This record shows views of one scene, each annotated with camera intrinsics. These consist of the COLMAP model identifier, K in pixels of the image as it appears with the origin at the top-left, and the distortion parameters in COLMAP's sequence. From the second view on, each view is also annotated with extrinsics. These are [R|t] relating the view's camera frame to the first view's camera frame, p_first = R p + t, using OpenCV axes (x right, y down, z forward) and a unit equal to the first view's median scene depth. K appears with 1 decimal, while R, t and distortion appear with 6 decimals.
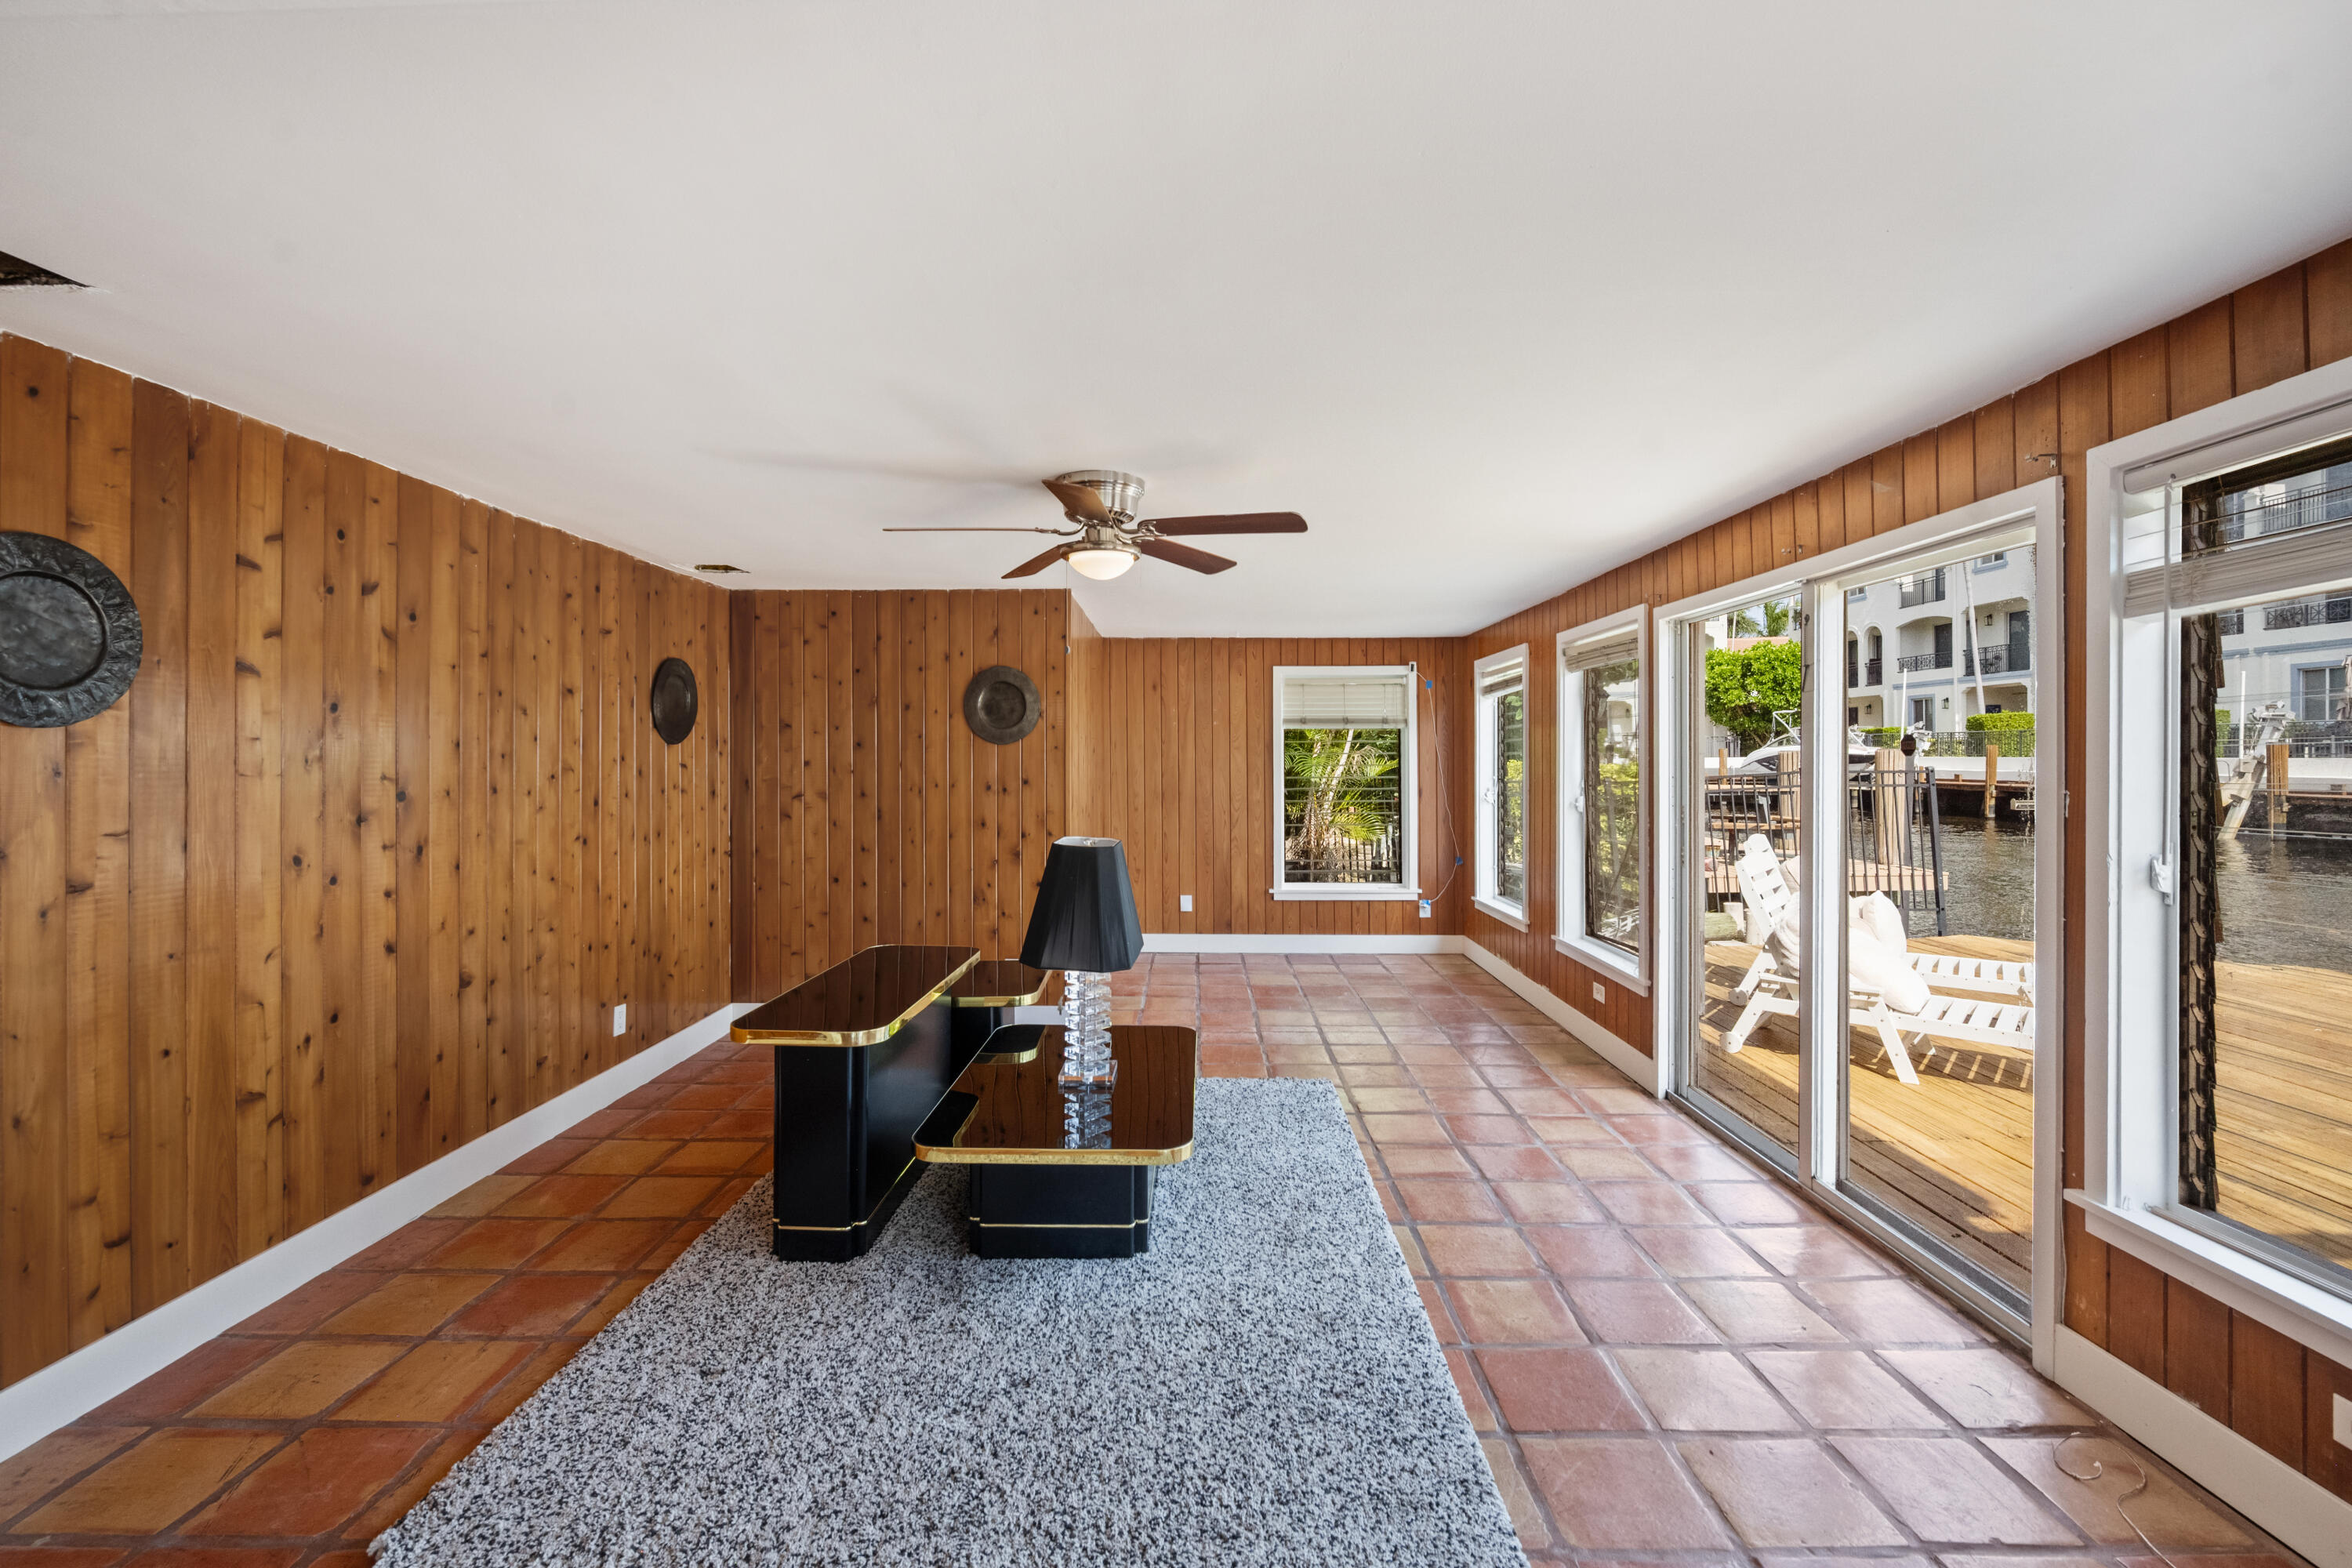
lens RADIAL K [[995.6, 0, 1177.7], [0, 995.6, 764.6], [0, 0, 1]] dist [0.003144, -0.000488]
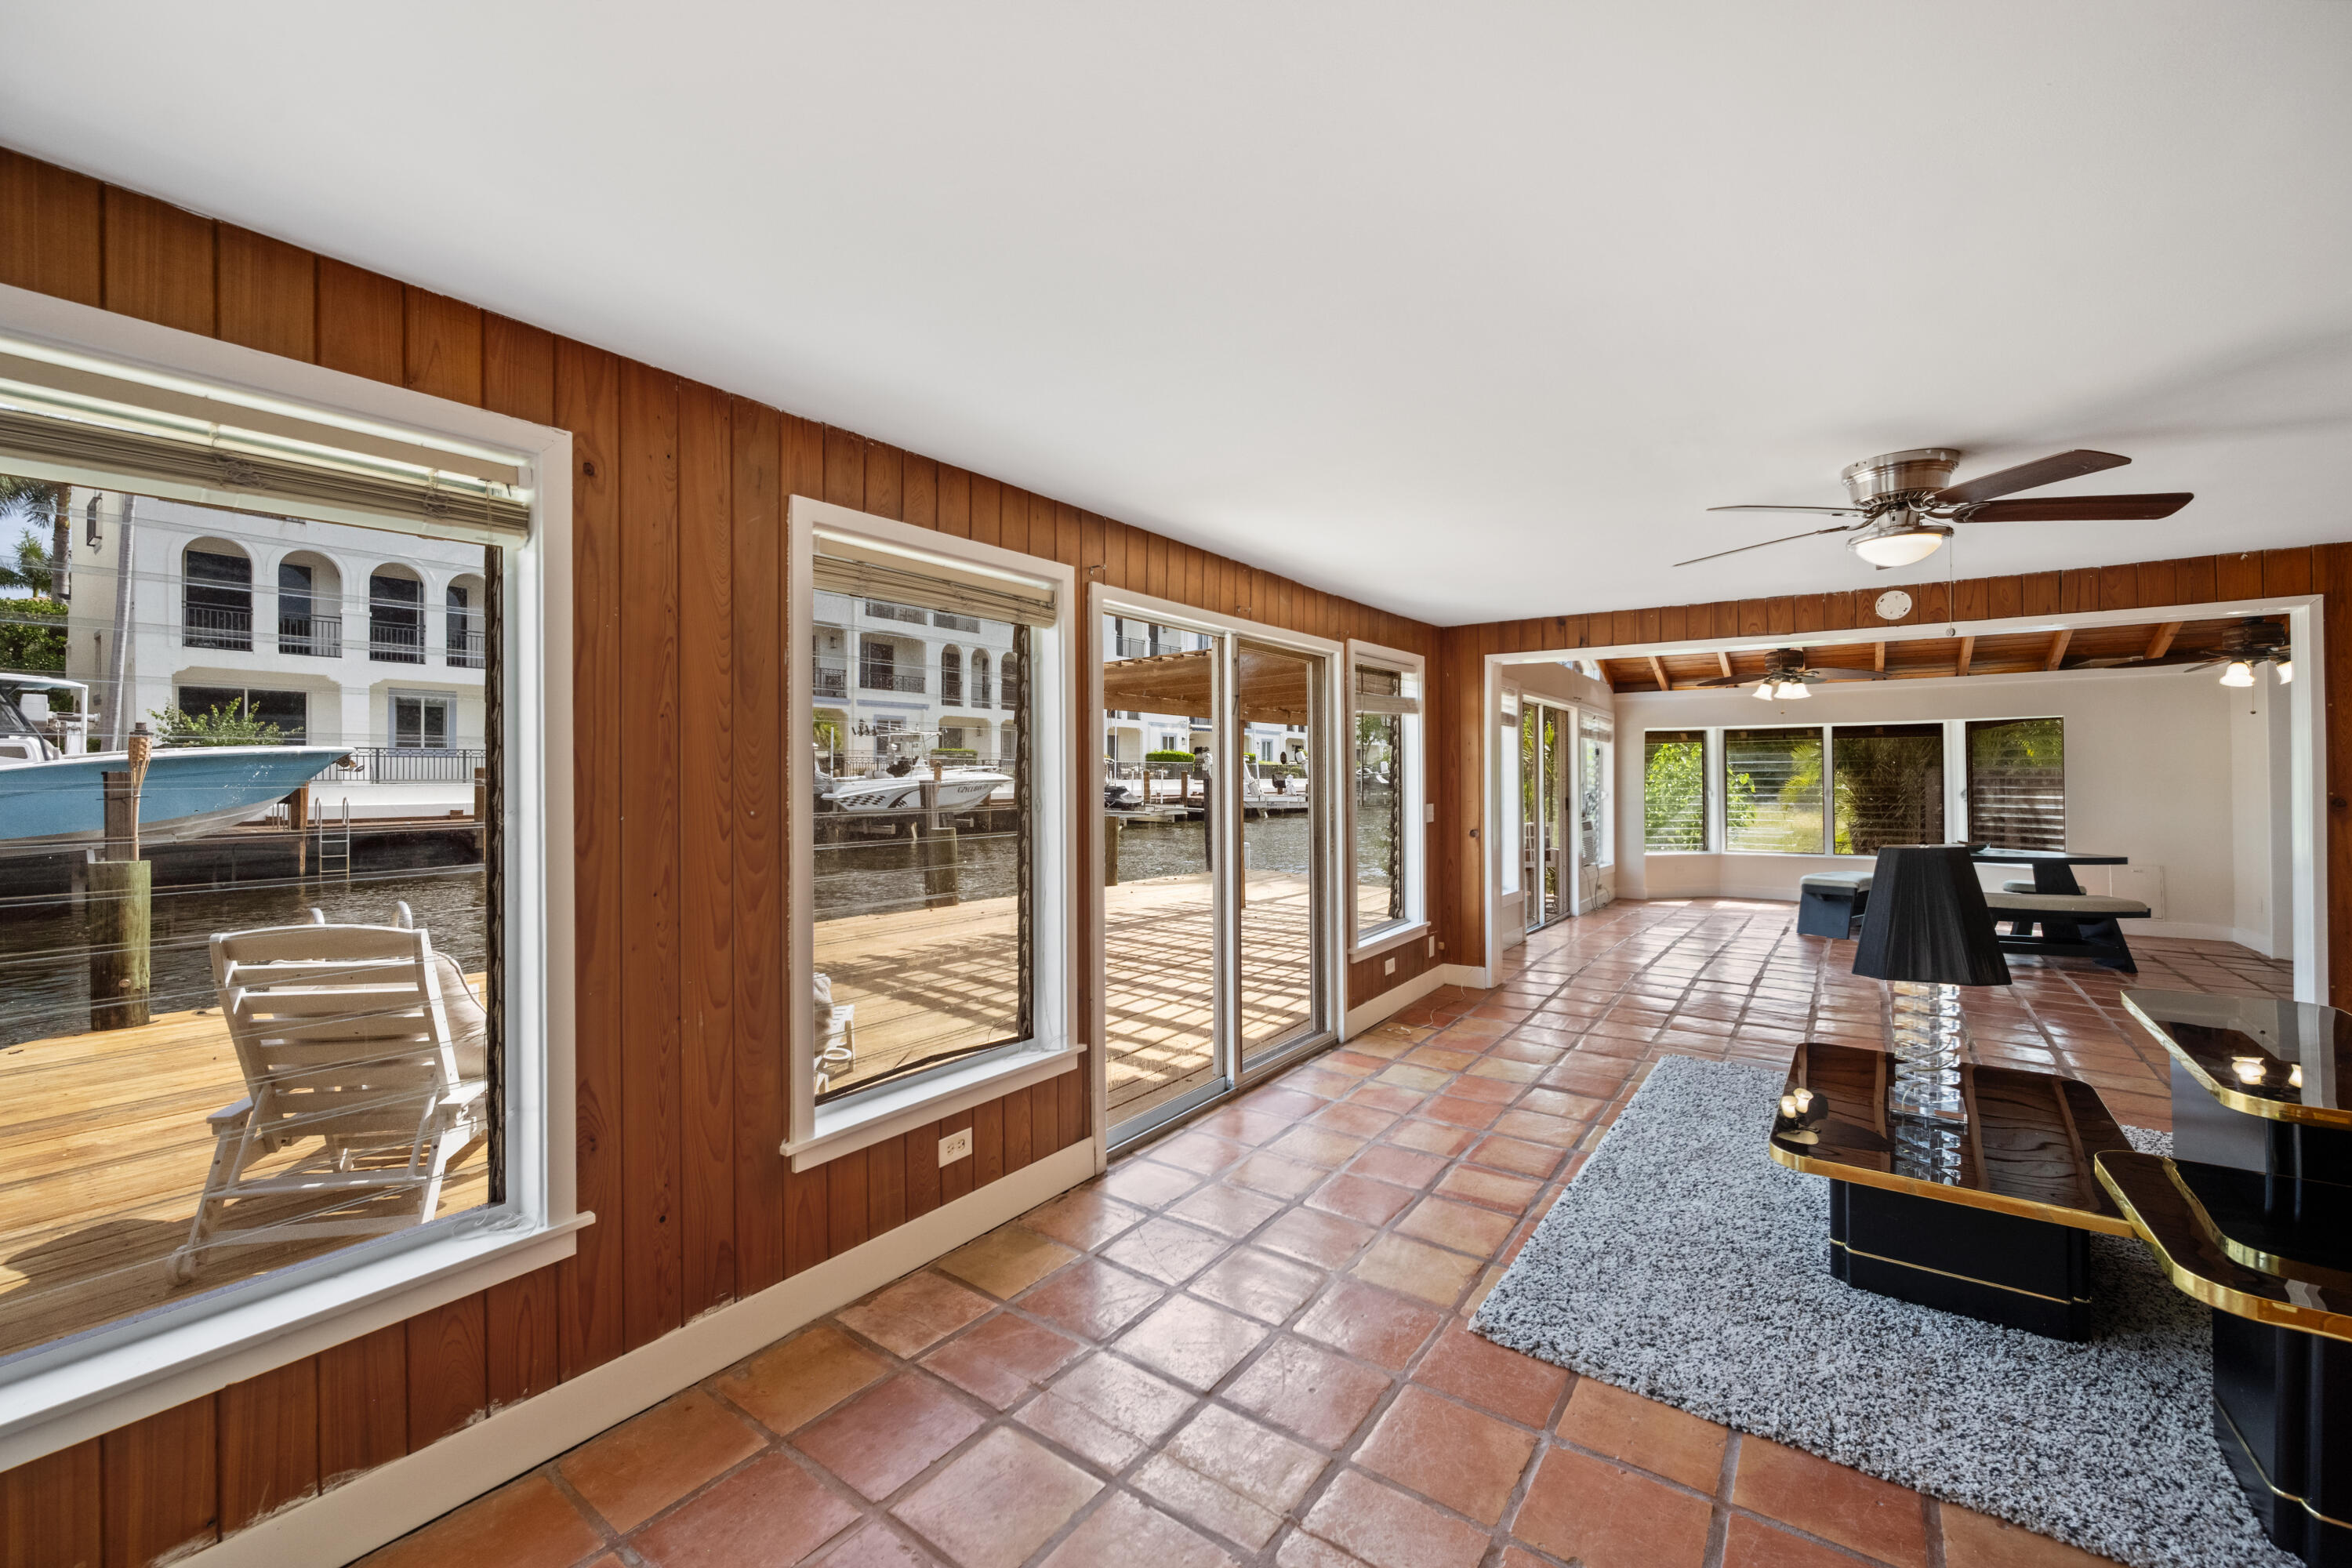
lens RADIAL K [[933.9, 0, 1189.9], [0, 933.9, 769.8], [0, 0, 1]] dist [0.002452, 0.000019]
pose [[-0.821107, 0.010543, 0.570677, -0.015966], [0.010268, 0.999940, -0.003700, 0.001565], [-0.570682, 0.002822, -0.821166, 0.942828]]
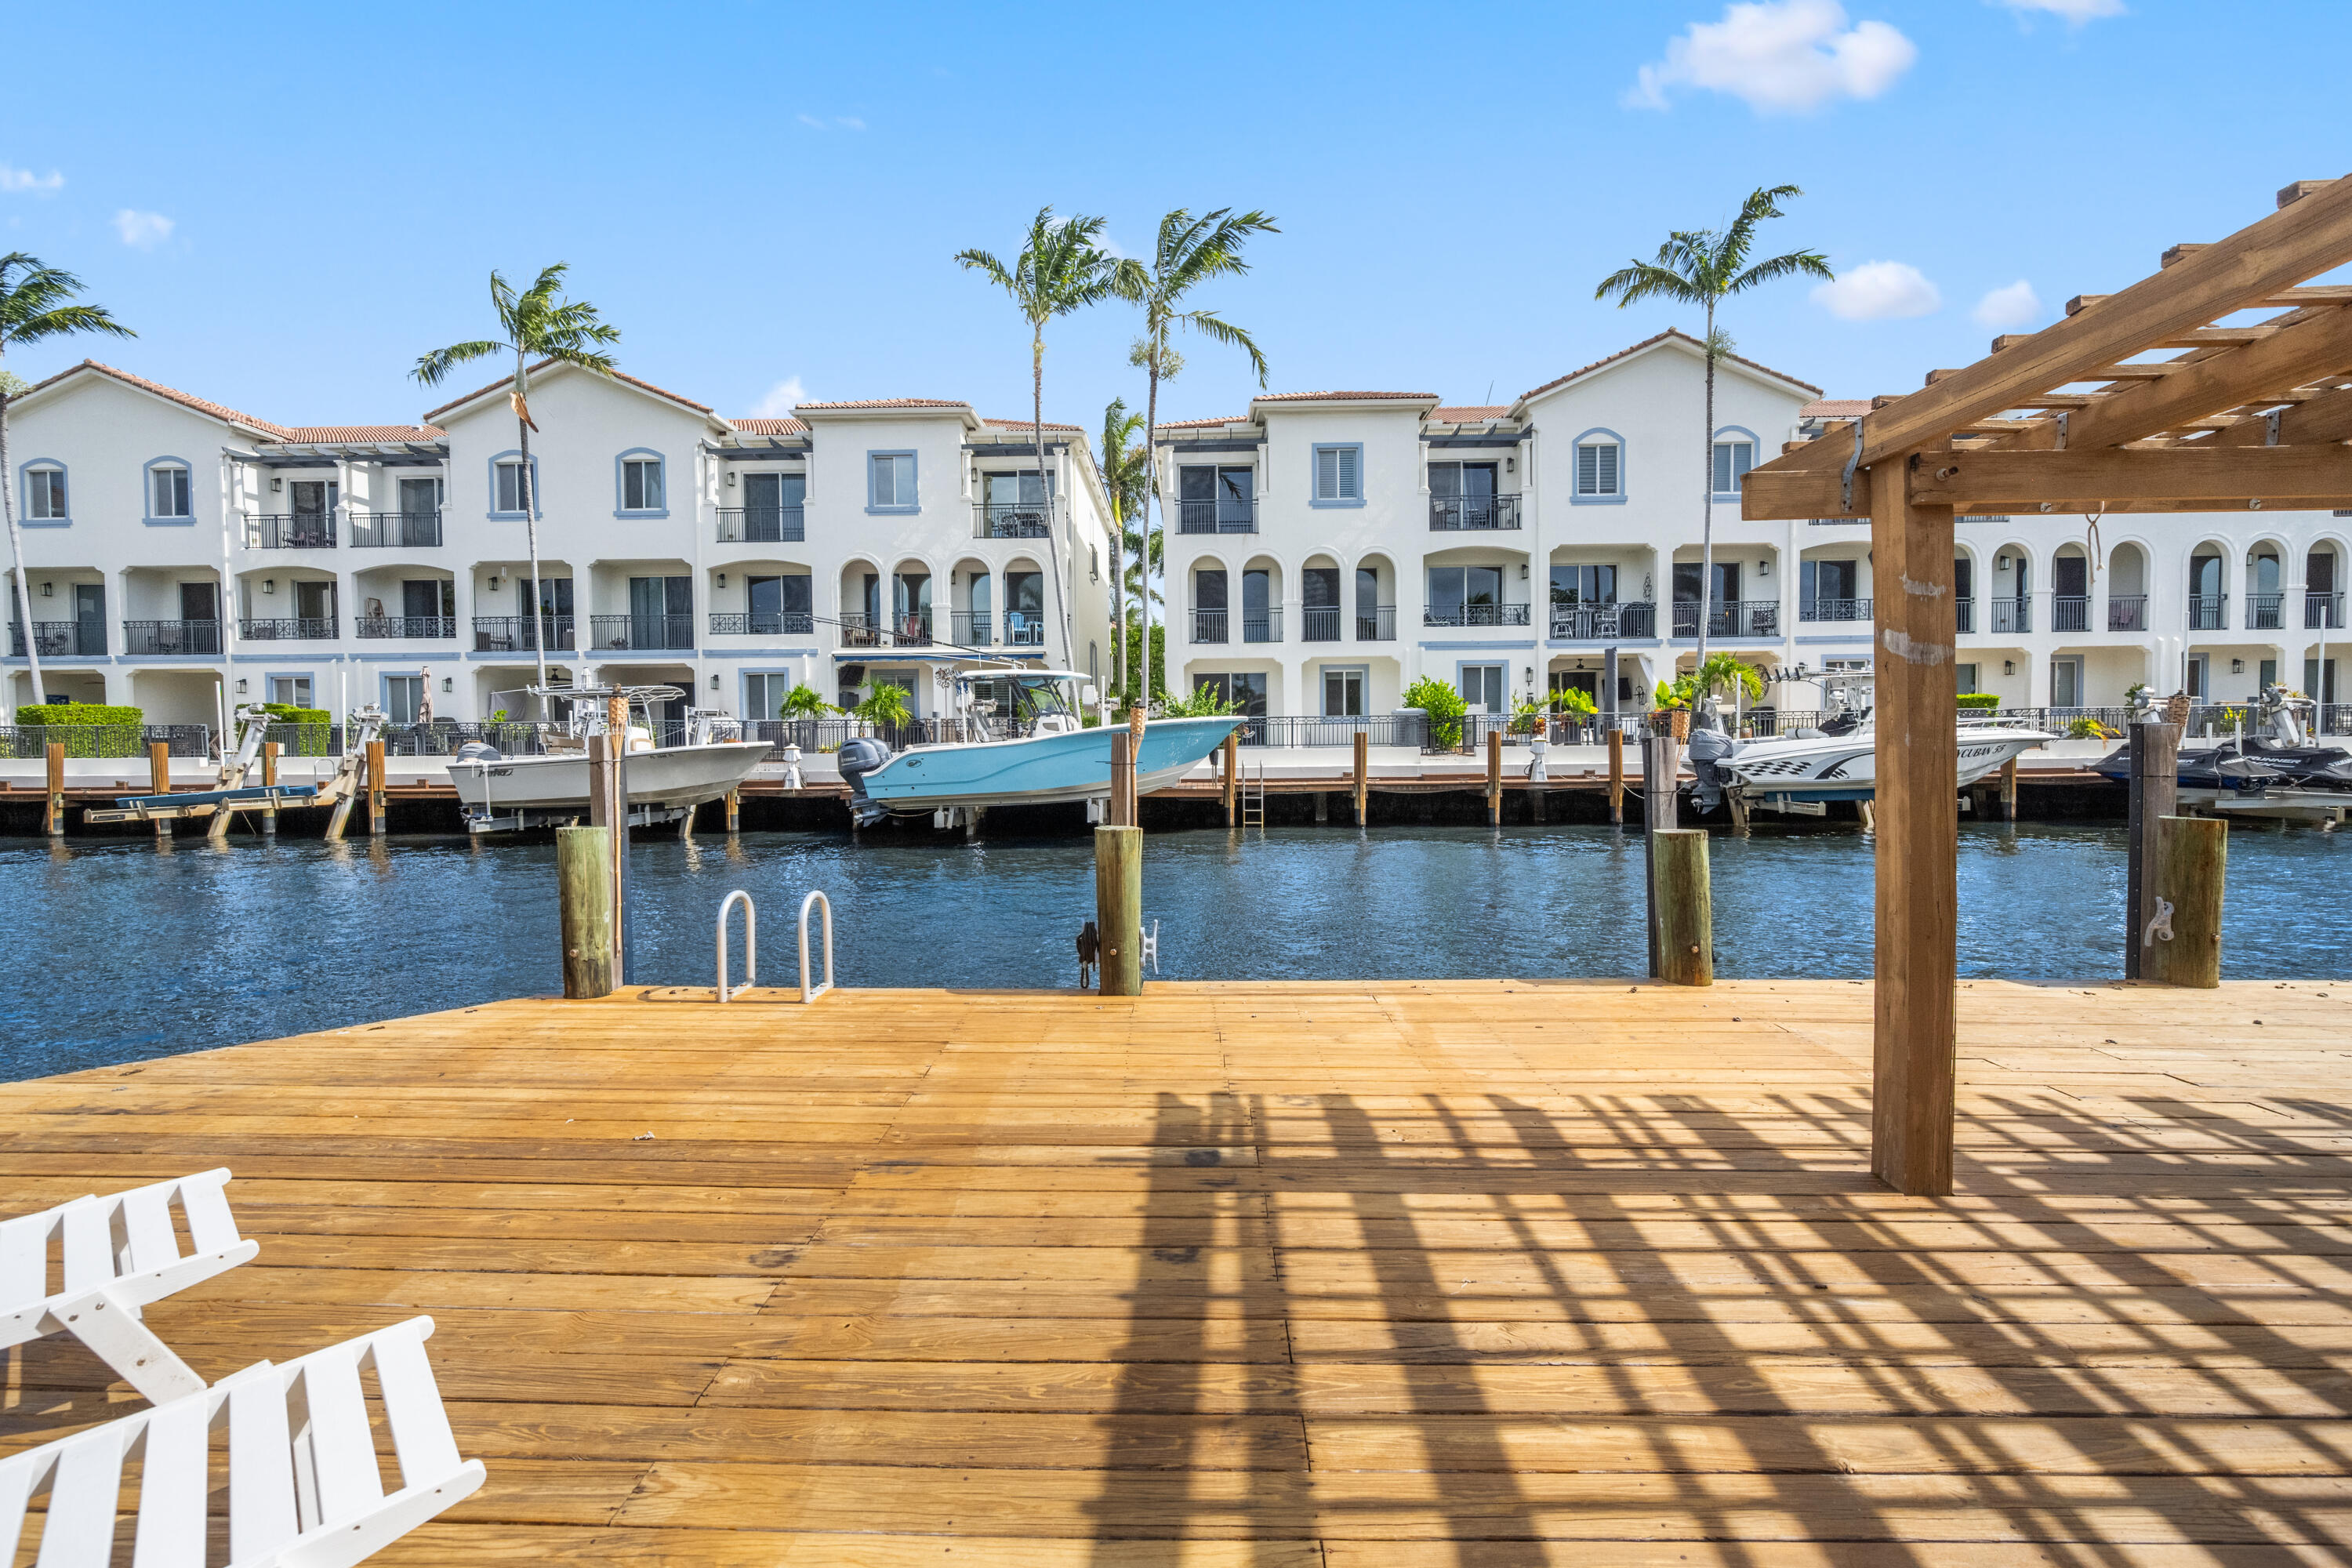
lens RADIAL K [[933.9, 0, 1167.8], [0, 933.9, 766.6], [0, 0, 1]] dist [0.002452, 0.000019]
pose [[0.020153, -0.017540, 0.999643, 0.348762], [0.018576, 0.999680, 0.017166, 0.009748], [-0.999624, 0.018224, 0.020472, 0.396557]]
